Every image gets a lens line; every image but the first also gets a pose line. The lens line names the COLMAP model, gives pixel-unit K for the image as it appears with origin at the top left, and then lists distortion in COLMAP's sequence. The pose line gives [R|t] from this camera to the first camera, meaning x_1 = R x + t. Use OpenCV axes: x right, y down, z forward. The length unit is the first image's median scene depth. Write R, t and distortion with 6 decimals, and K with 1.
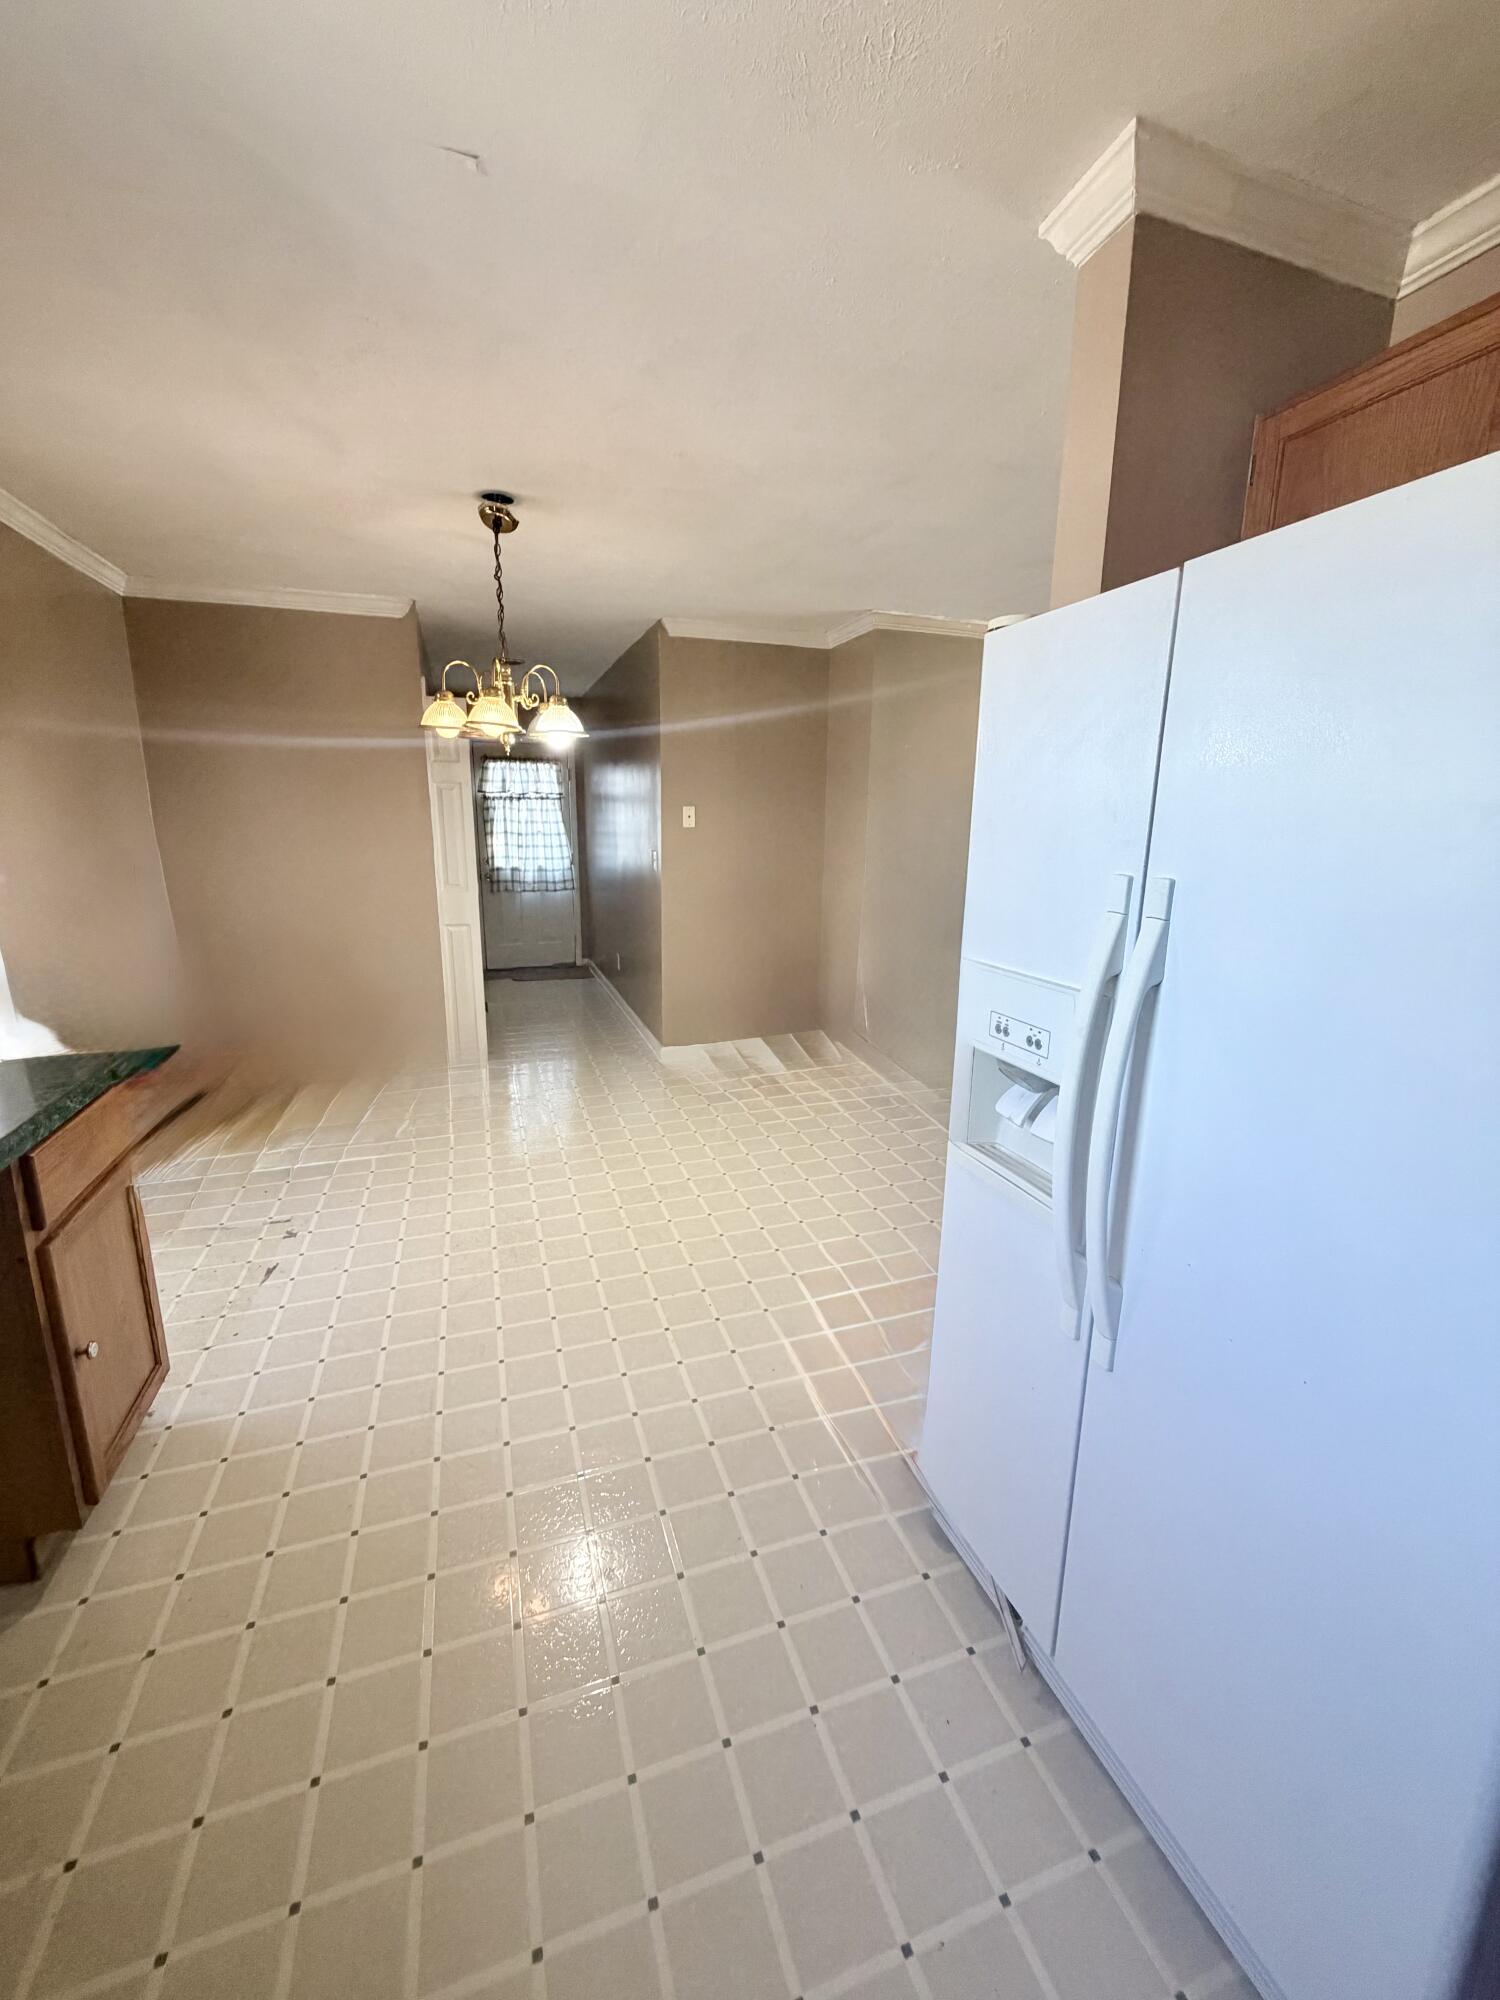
lens RADIAL K [[795.1, 0, 748.0], [0, 795.1, 993.1], [0, 0, 1]] dist [-0.000397, -0.000452]
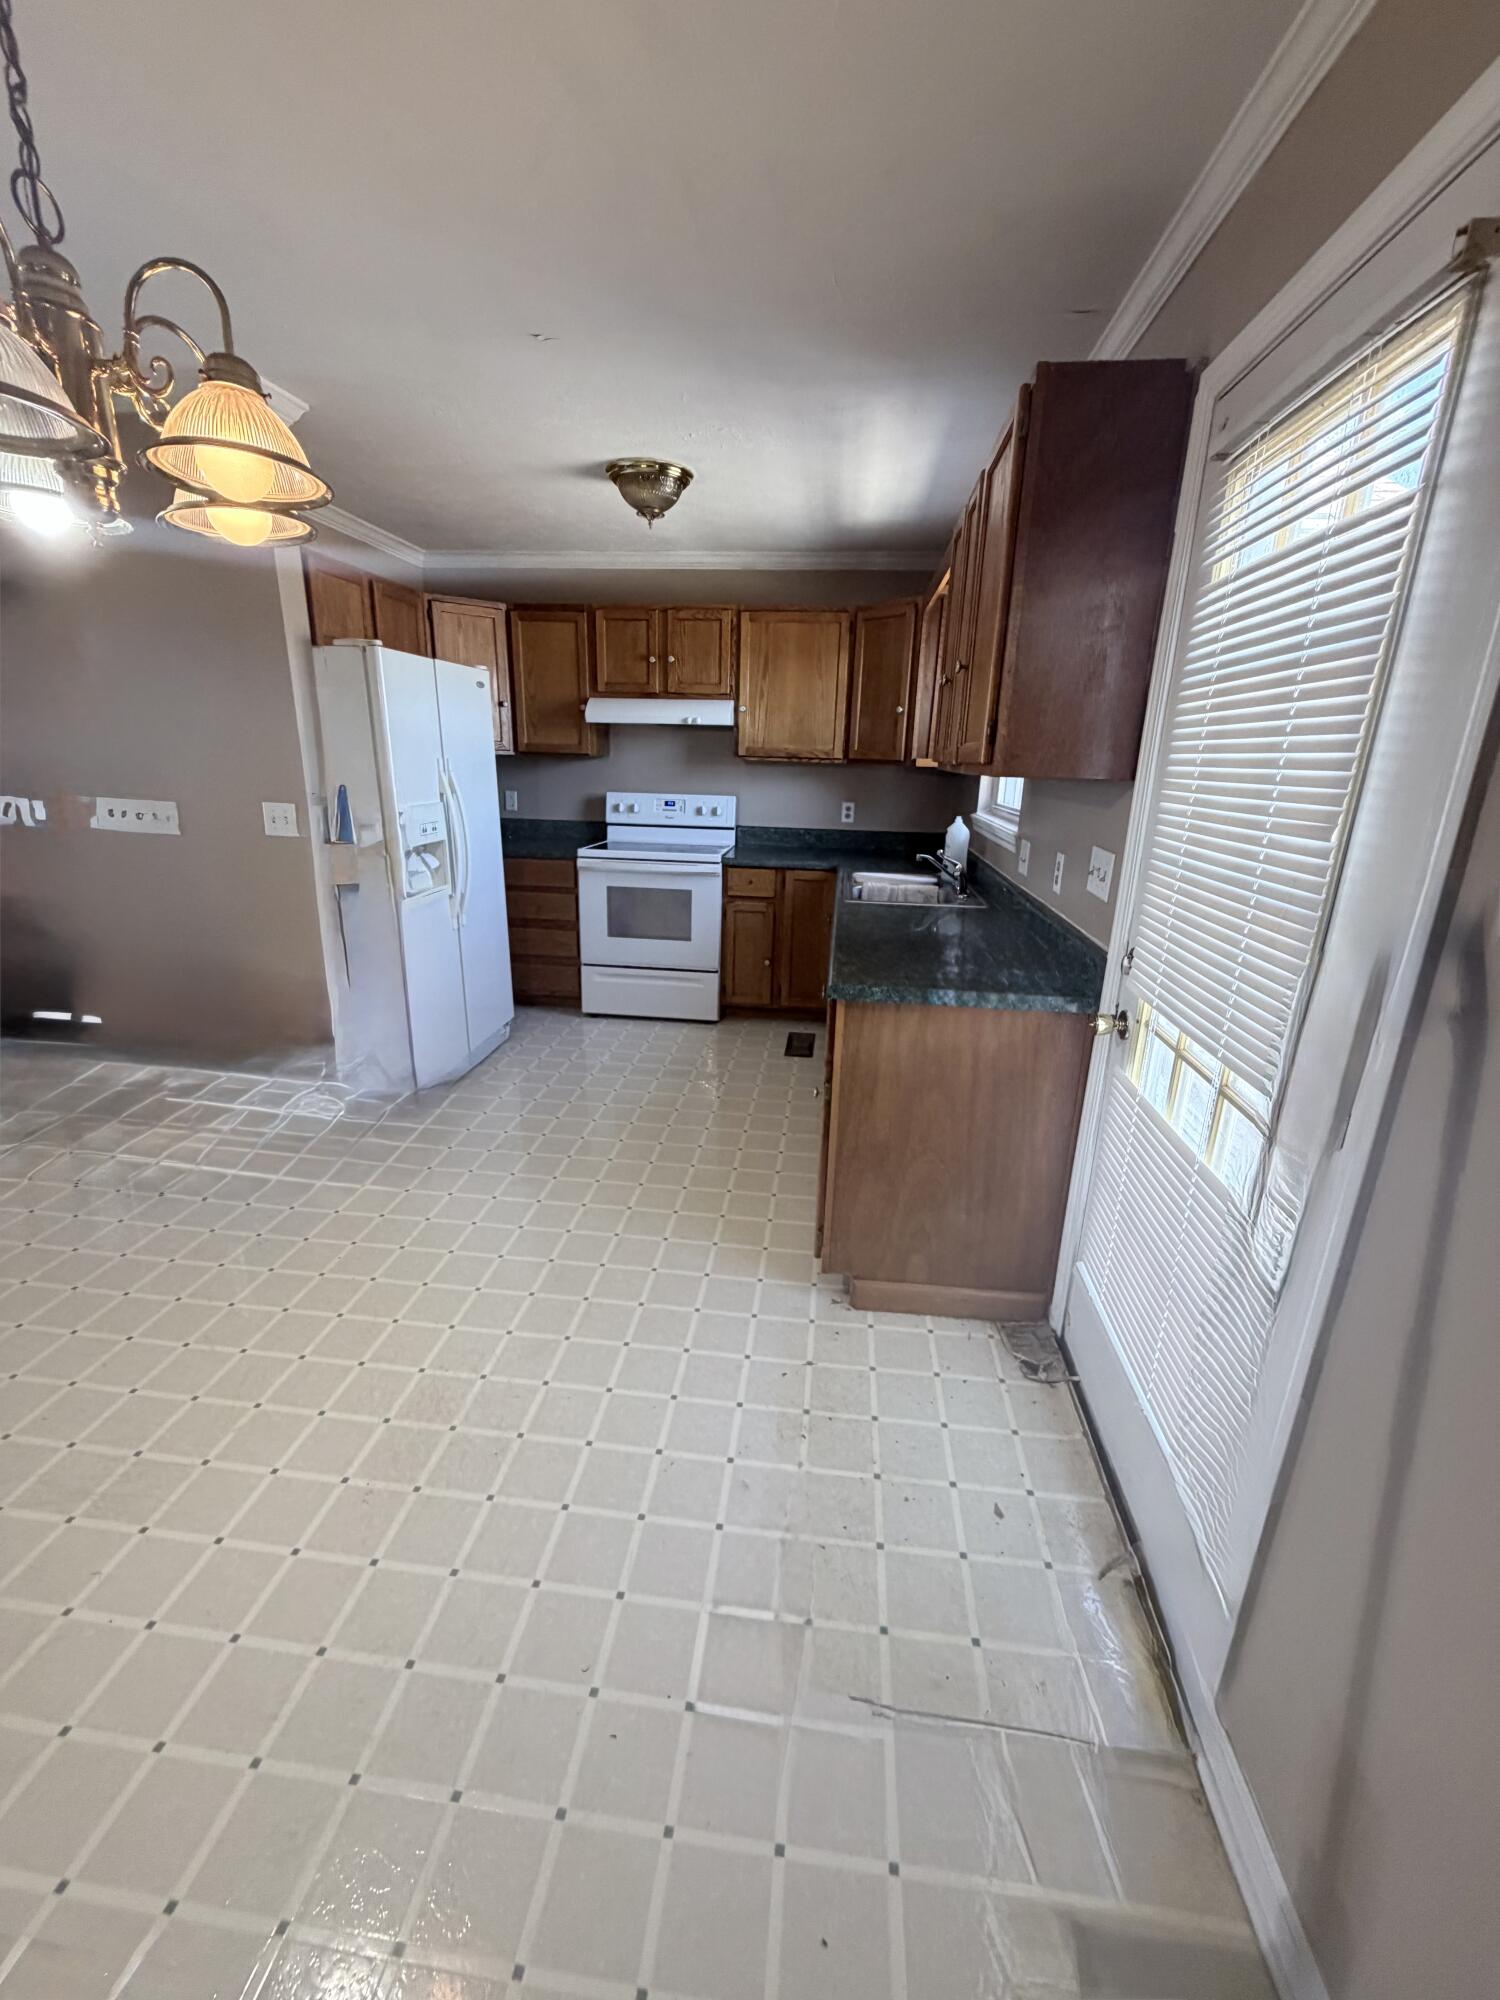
lens RADIAL K [[795.1, 0, 746.2], [0, 795.1, 993.7], [0, 0, 1]] dist [-0.000397, -0.000452]
pose [[-0.901206, -0.153698, 0.405221, -1.129052], [0.063274, 0.878321, 0.473865, -0.419635], [-0.428746, 0.452690, -0.781824, 1.899875]]
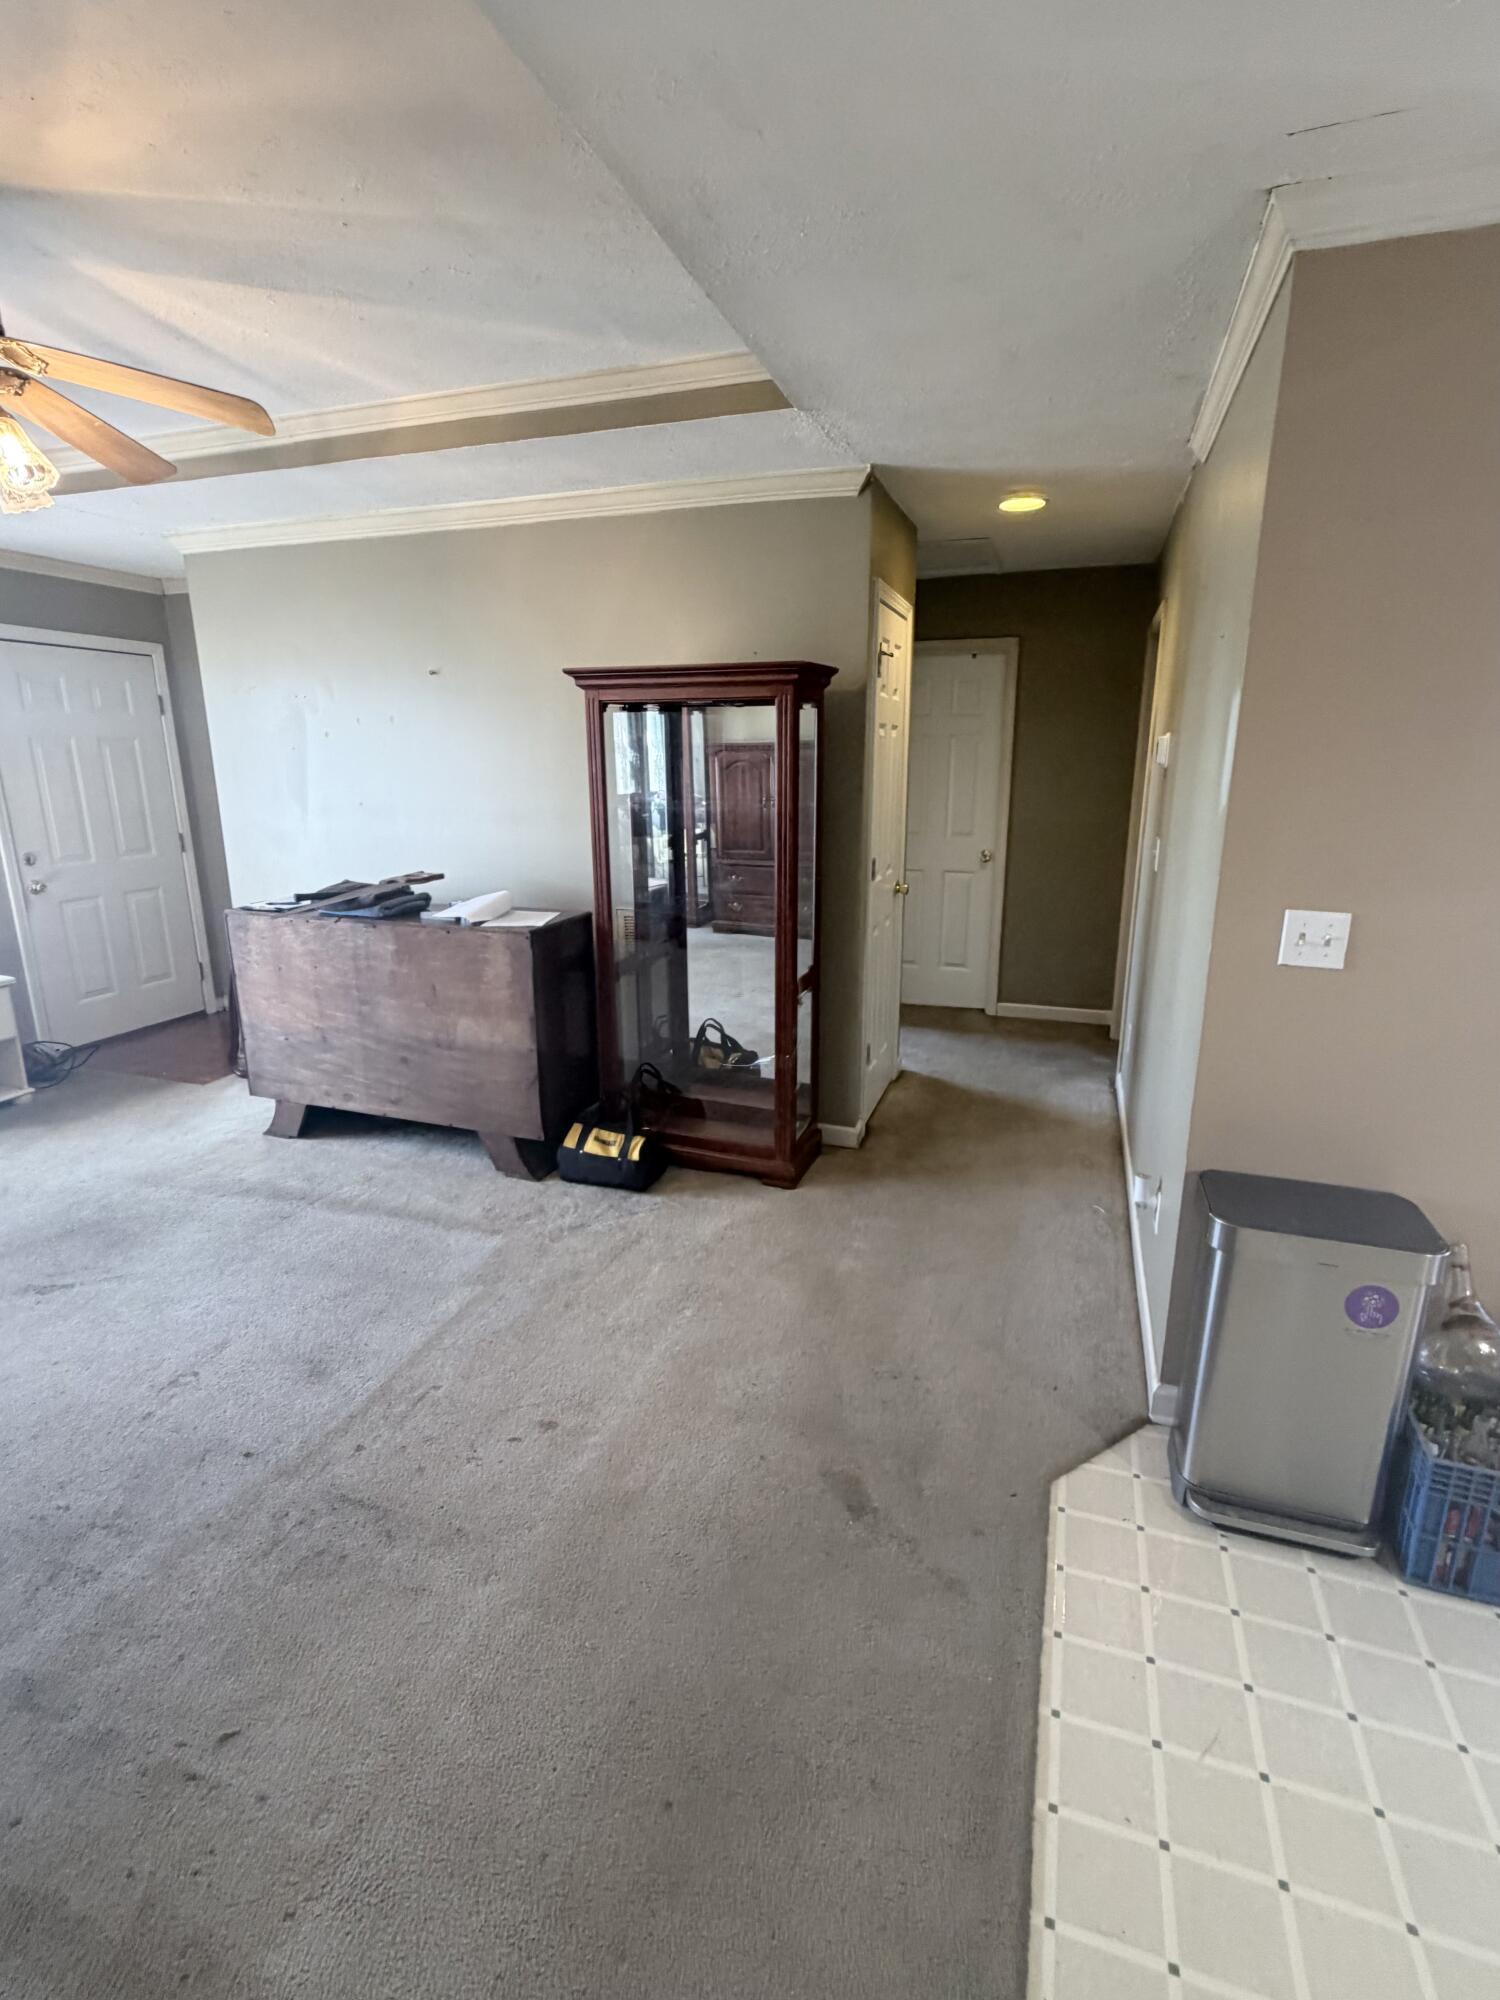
lens RADIAL K [[943.0, 0, 751.9], [0, 943.0, 990.7], [0, 0, 1]] dist [-0.000075, -0.000662]
pose [[-0.790440, -0.154516, 0.592730, 0.466953], [0.129605, 0.903563, 0.408382, -0.520742], [-0.598671, 0.399623, -0.694186, 2.156751]]
